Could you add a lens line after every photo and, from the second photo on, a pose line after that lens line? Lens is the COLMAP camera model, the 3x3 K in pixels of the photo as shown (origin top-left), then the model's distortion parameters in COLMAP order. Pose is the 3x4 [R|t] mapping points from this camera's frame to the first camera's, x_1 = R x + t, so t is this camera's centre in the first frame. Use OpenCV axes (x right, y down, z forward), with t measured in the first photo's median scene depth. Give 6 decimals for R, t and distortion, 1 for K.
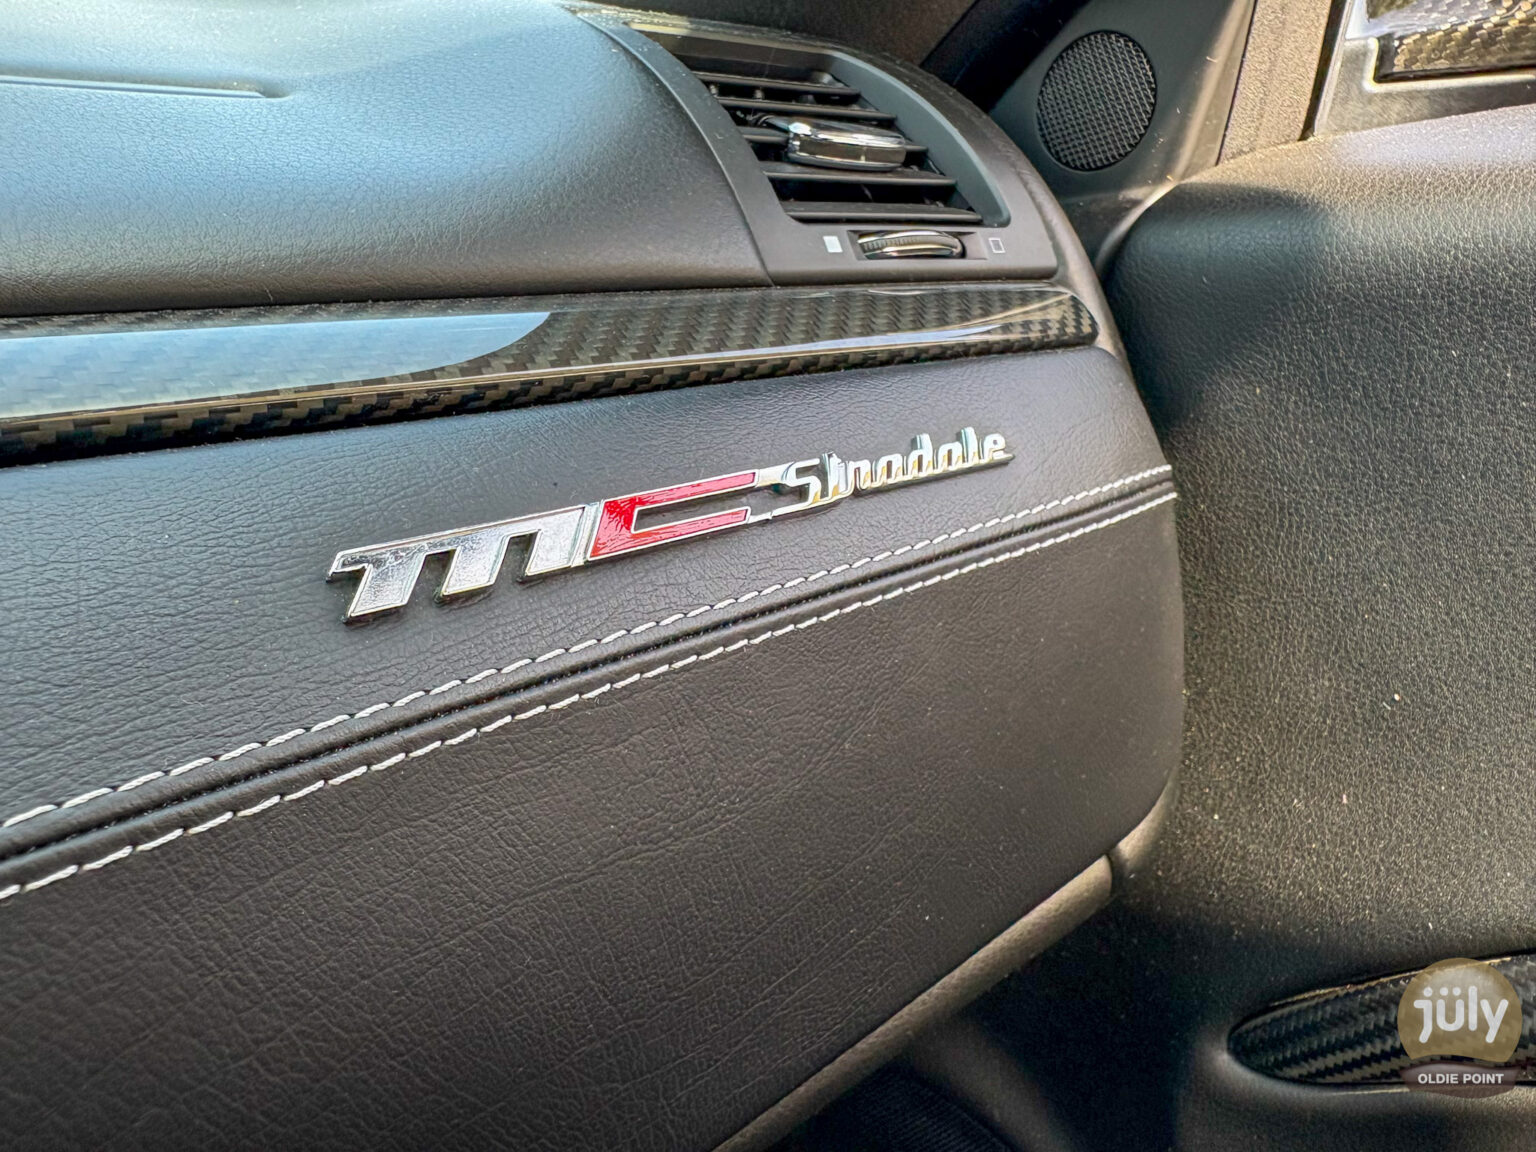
lens RADIAL K [[1021.0, 0, 768.0], [0, 1021.0, 576.0], [0, 0, 1]] dist [0.030852, -0.031000]
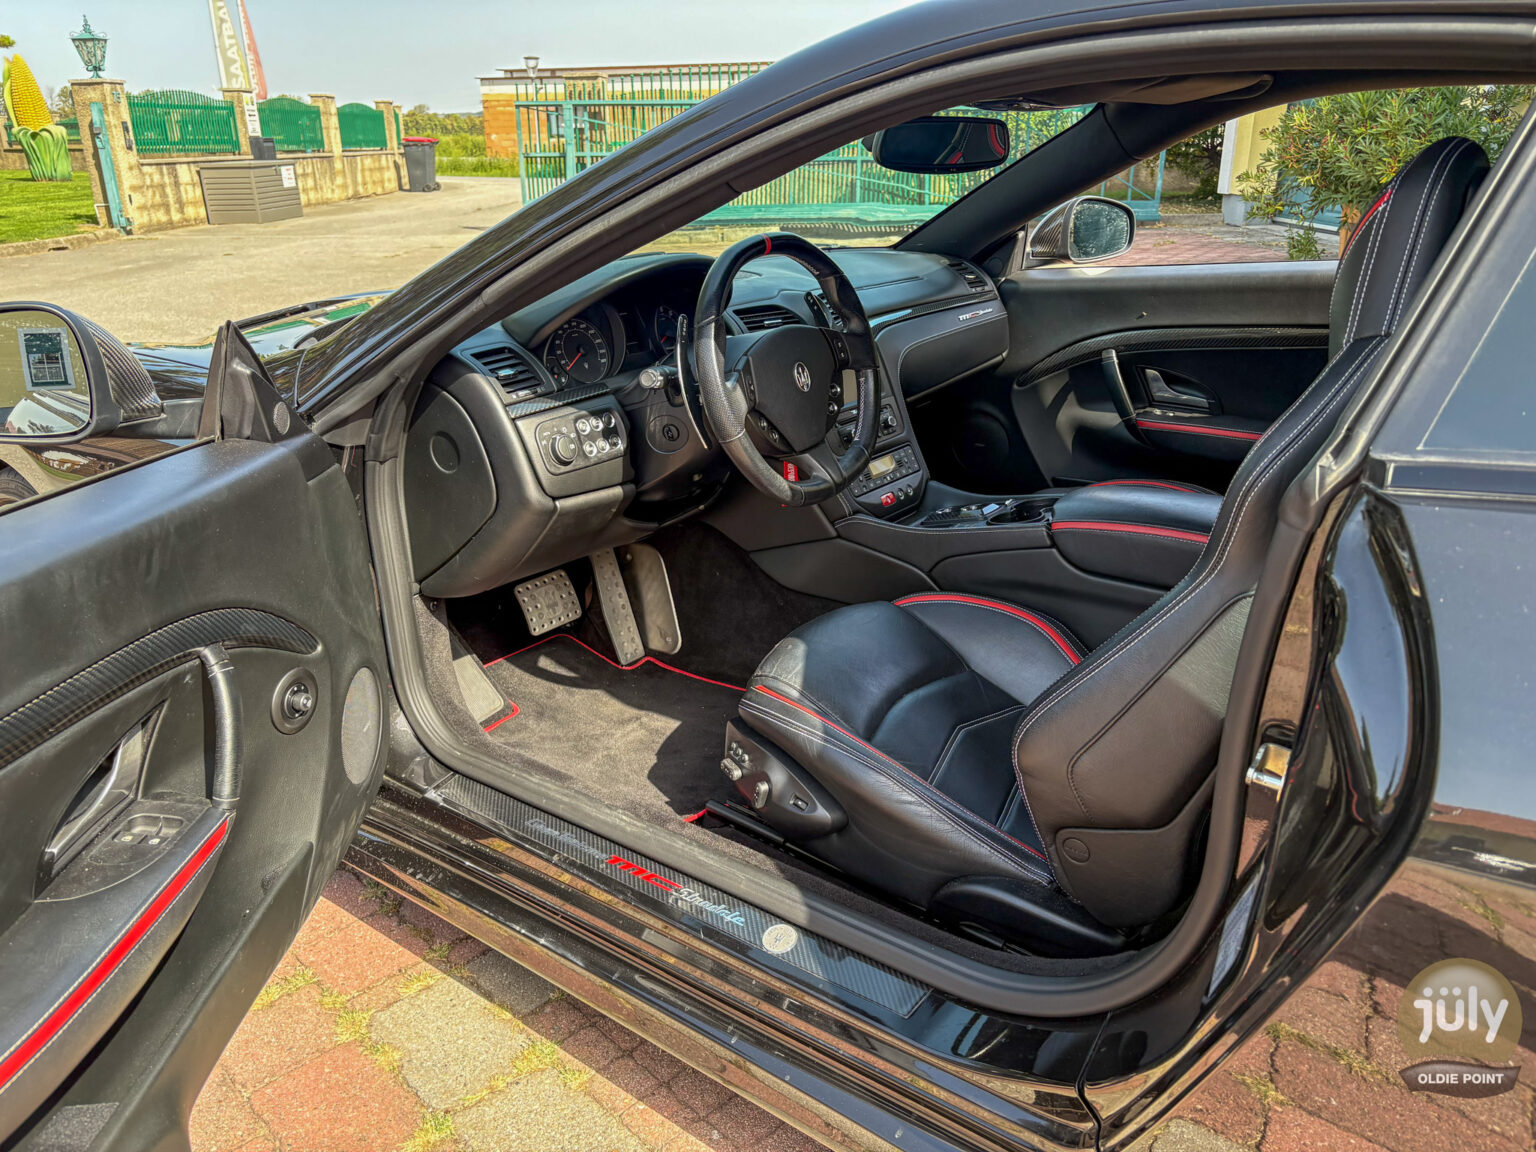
lens RADIAL K [[1161.4, 0, 778.9], [0, 1161.4, 571.7], [0, 0, 1]] dist [0.037178, -0.053900]
pose [[0.982201, -0.067769, 0.175181, -3.393659], [0.057763, 0.996427, 0.061610, 1.368604], [-0.178730, -0.050394, 0.982607, -8.499341]]
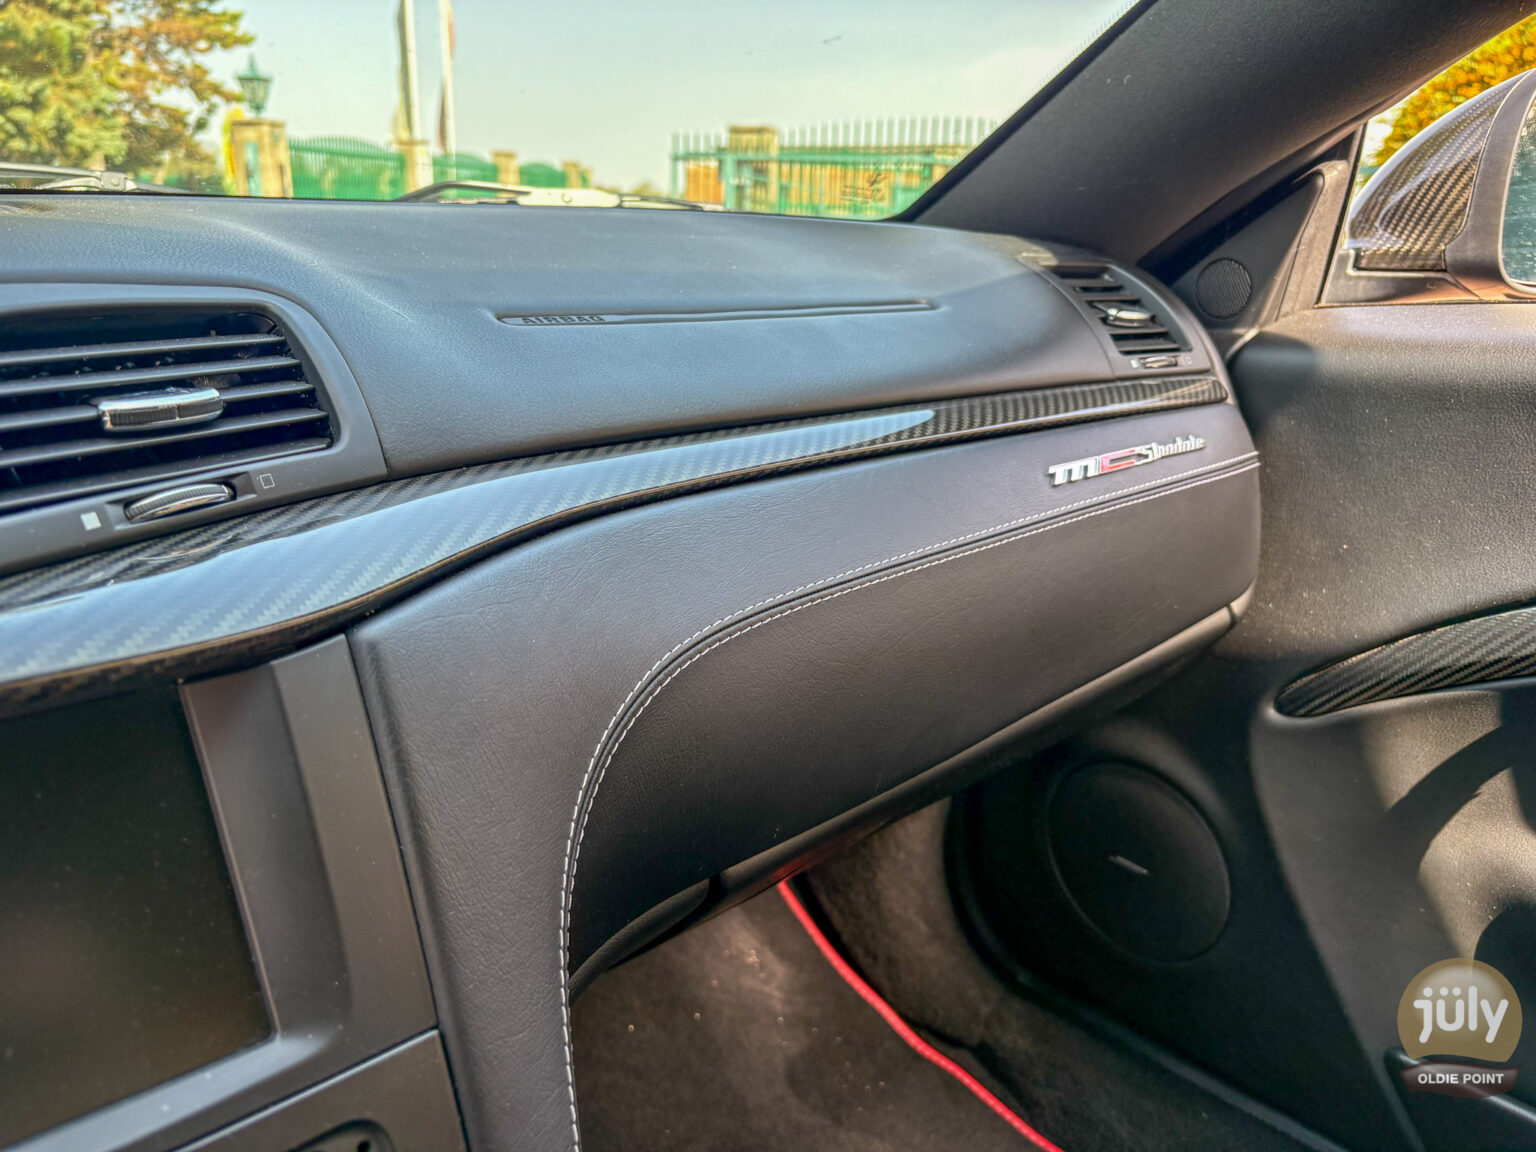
lens RADIAL K [[1161.4, 0, 778.9], [0, 1161.4, 571.7], [0, 0, 1]] dist [0.037178, -0.053900]
pose [[0.999365, 0.022347, 0.027735, -0.787002], [-0.022249, 0.999745, -0.003817, 0.206273], [-0.027814, 0.003197, 0.999608, -1.683953]]
